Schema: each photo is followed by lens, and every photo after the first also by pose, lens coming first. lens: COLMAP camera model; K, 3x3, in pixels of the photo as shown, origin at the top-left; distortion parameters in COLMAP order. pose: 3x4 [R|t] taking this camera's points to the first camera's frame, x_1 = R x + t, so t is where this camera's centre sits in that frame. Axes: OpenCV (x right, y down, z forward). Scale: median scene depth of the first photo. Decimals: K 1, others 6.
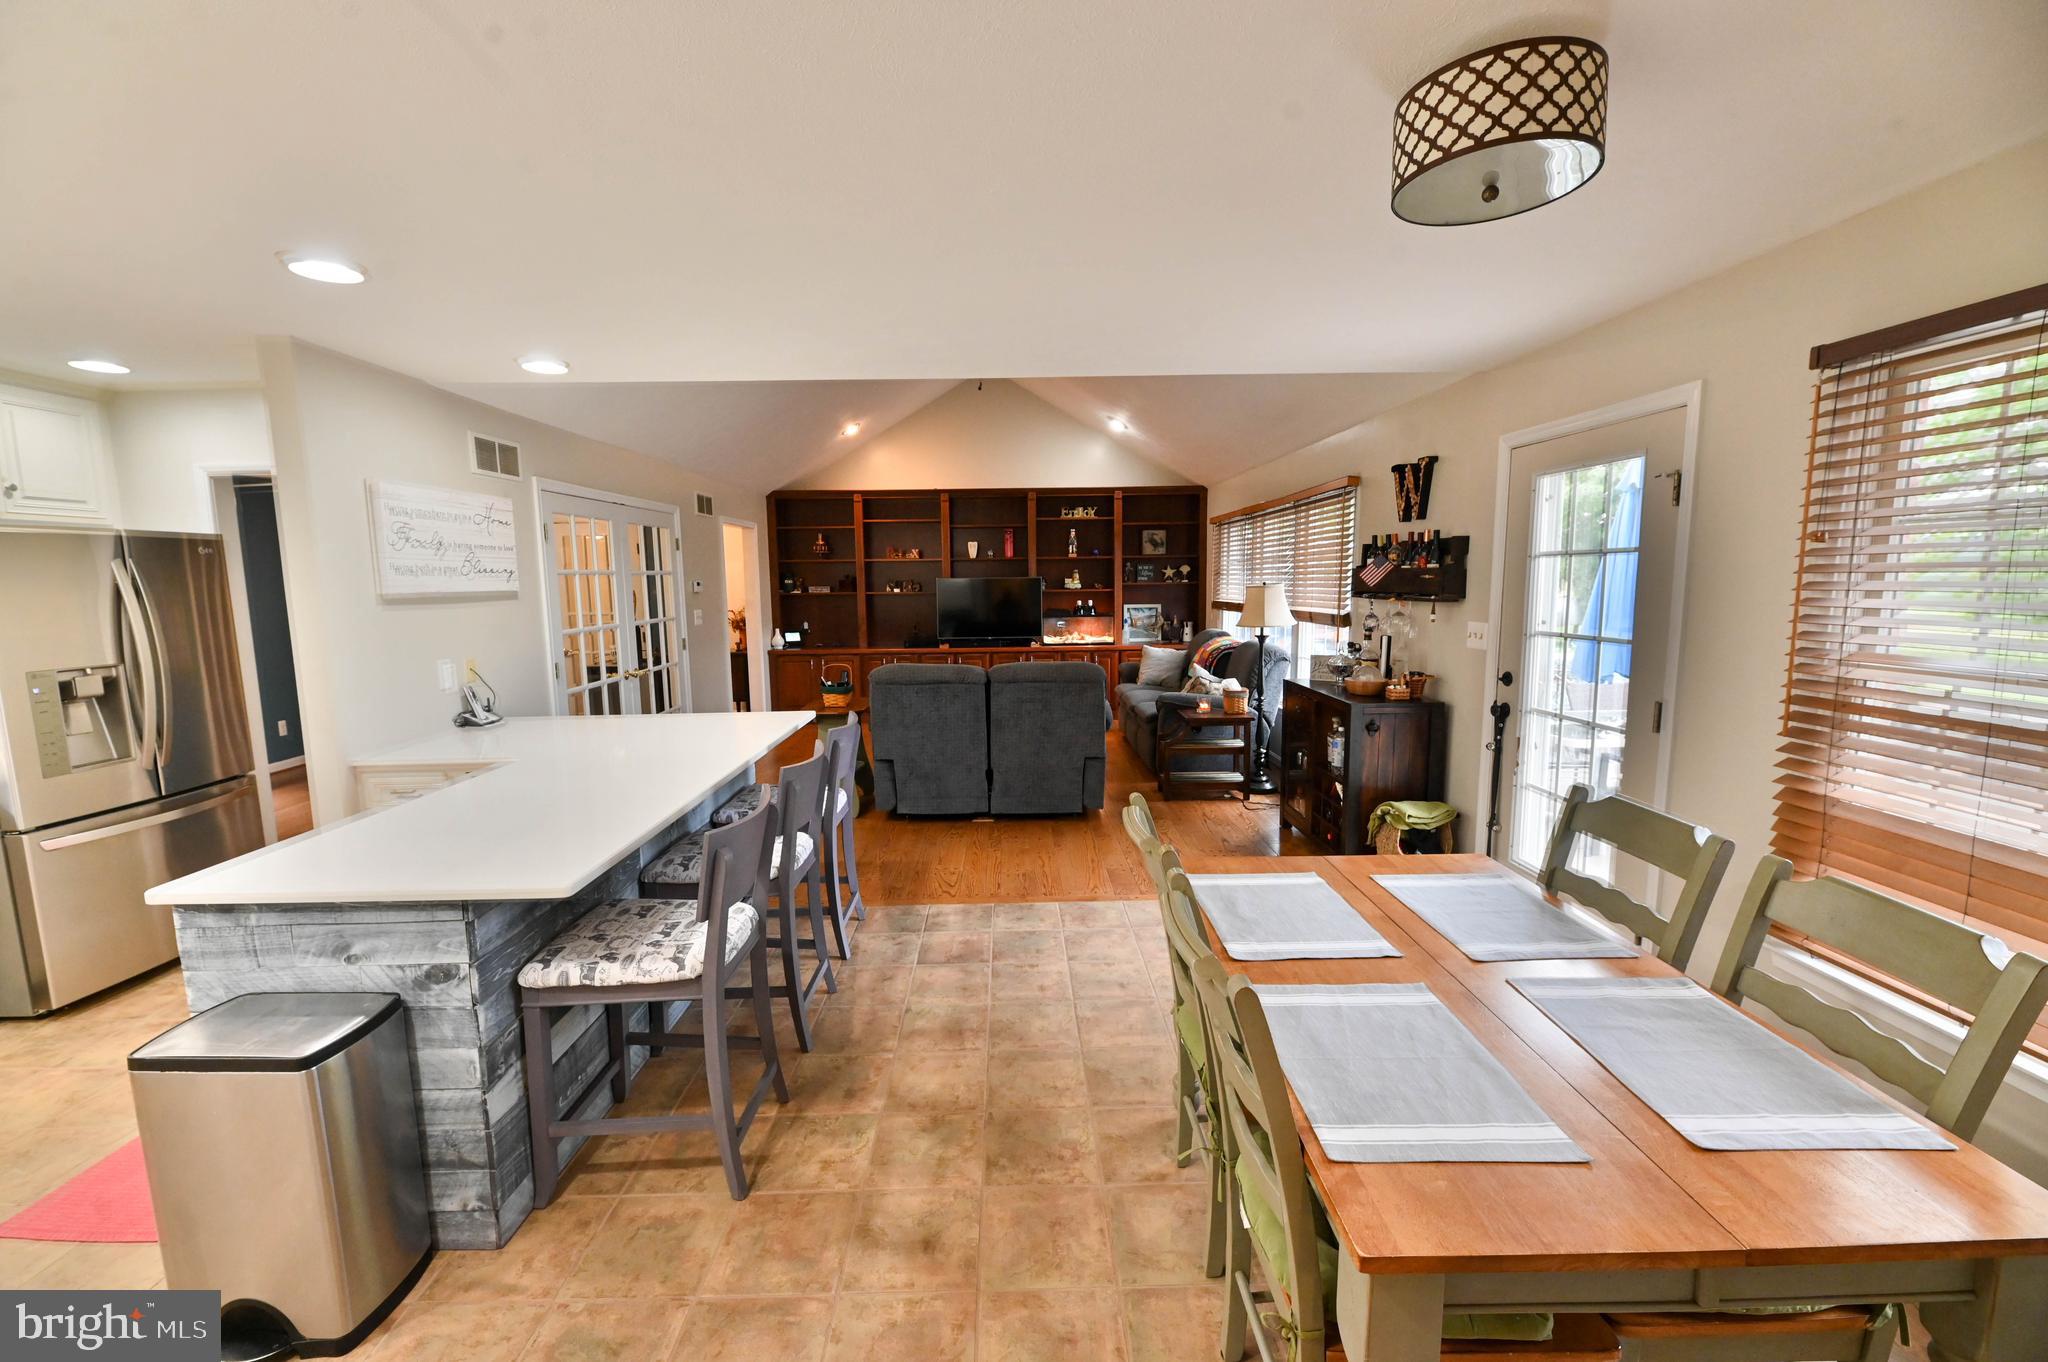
lens RADIAL K [[815.6, 0, 1020.8], [0, 815.6, 676.9], [0, 0, 1]] dist [-0.000936, -0.003427]
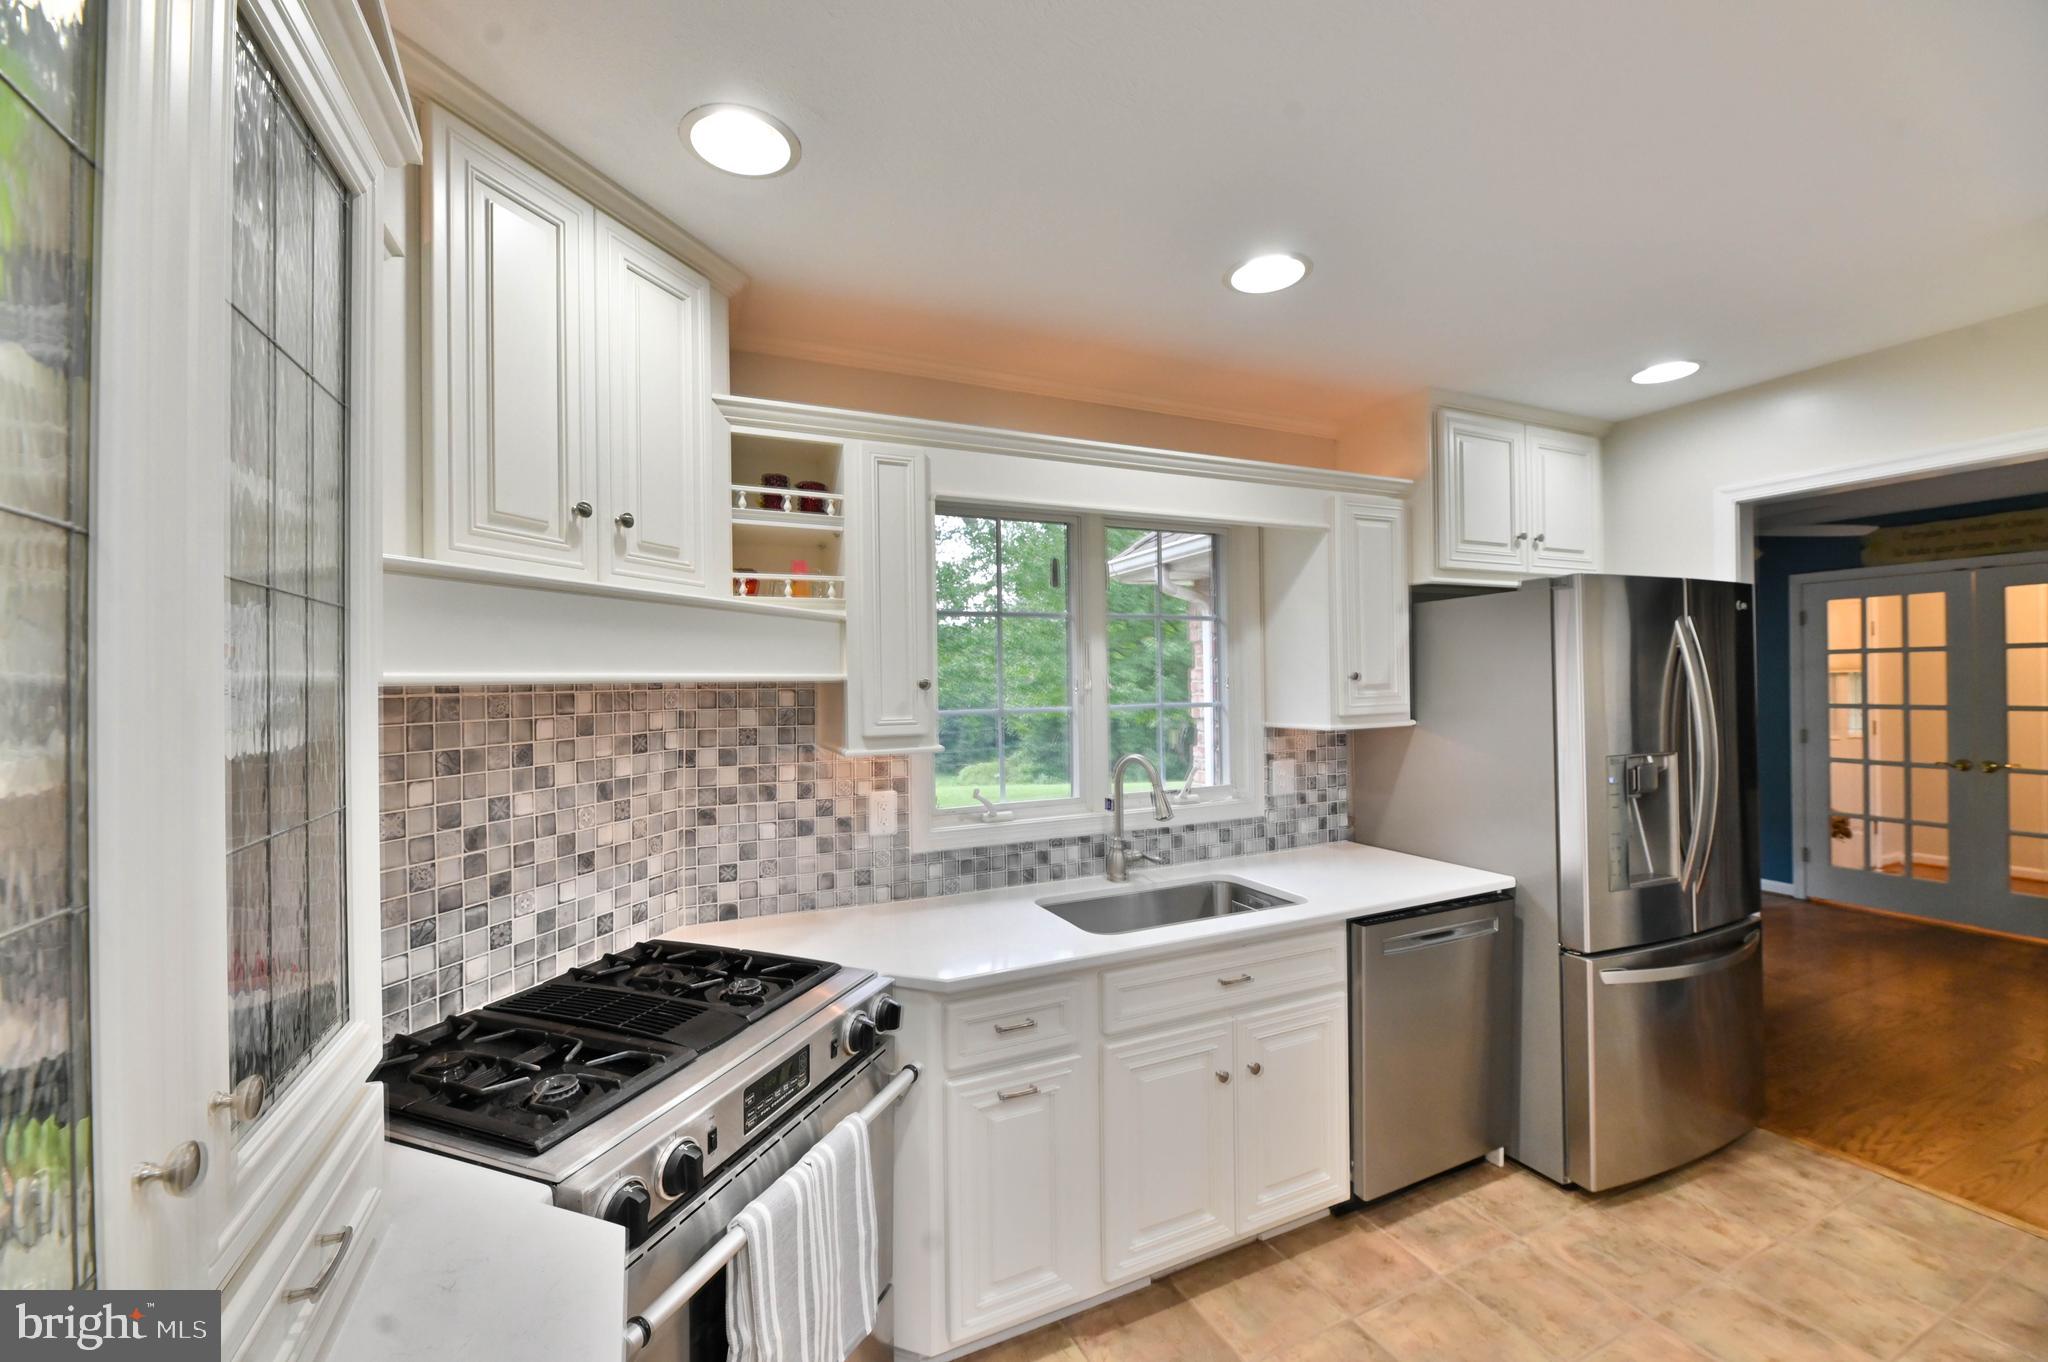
lens RADIAL K [[820.1, 0, 1024.0], [0, 820.1, 681.0], [0, 0, 1]] dist [-0.000933, -0.003880]
pose [[0.400151, 0.009216, -0.916403, -0.505580], [-0.103797, 0.993971, -0.035327, 0.006002], [0.910552, 0.109256, 0.398695, 0.097825]]
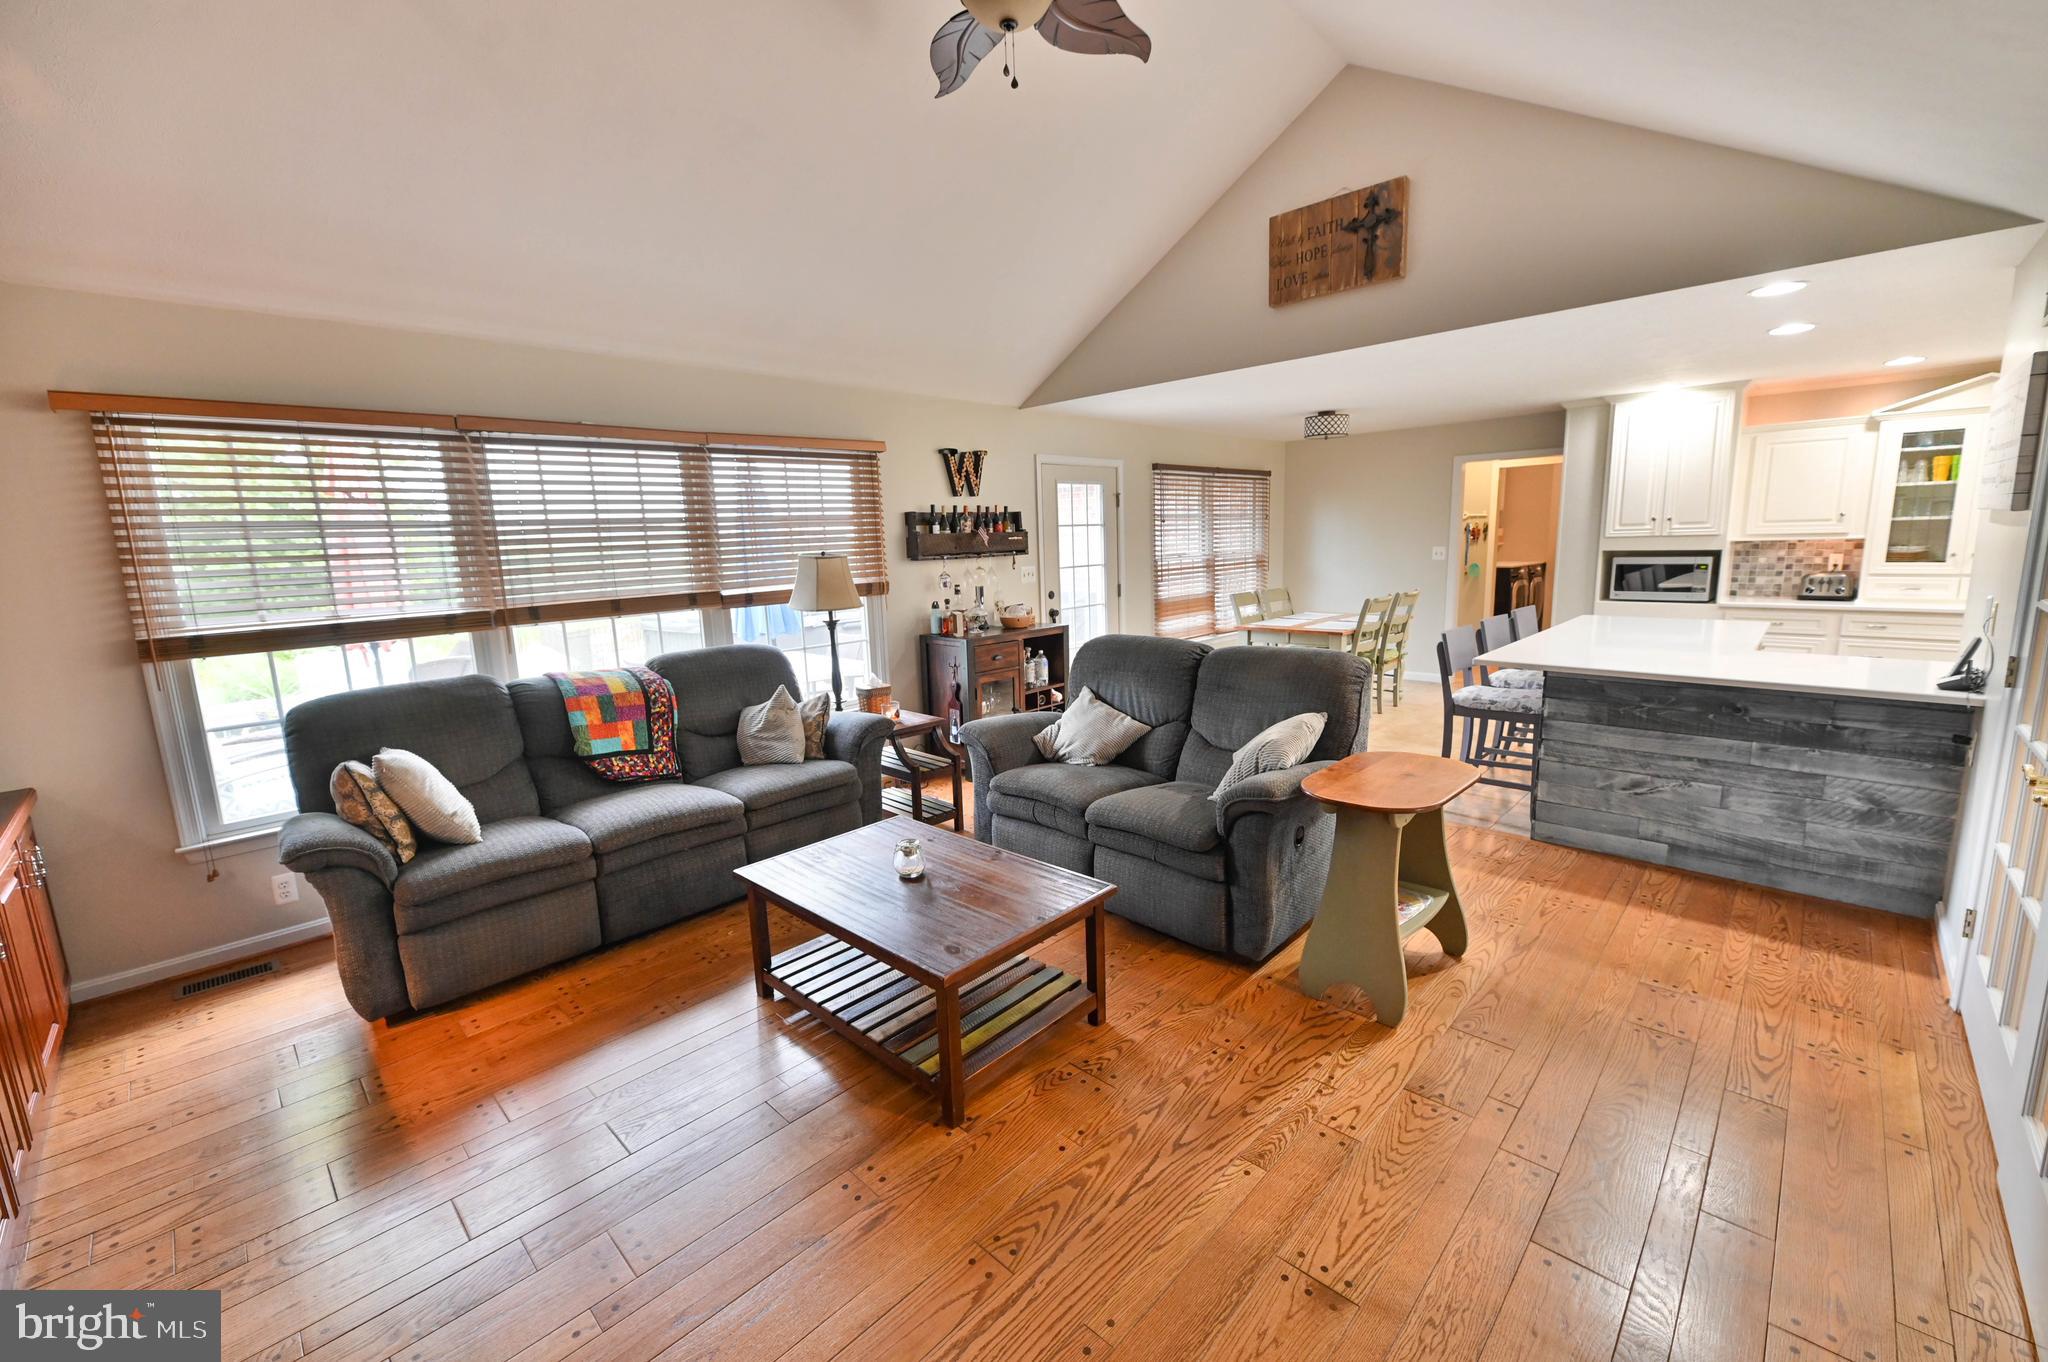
lens RADIAL K [[827.6, 0, 1020.1], [0, 827.6, 681.8], [0, 0, 1]] dist [0.001855, -0.003901]
pose [[-0.701967, -0.085481, 0.707061, -0.565909], [0.129575, 0.960874, 0.244808, -0.234261], [-0.700323, 0.263465, -0.663426, 2.015026]]
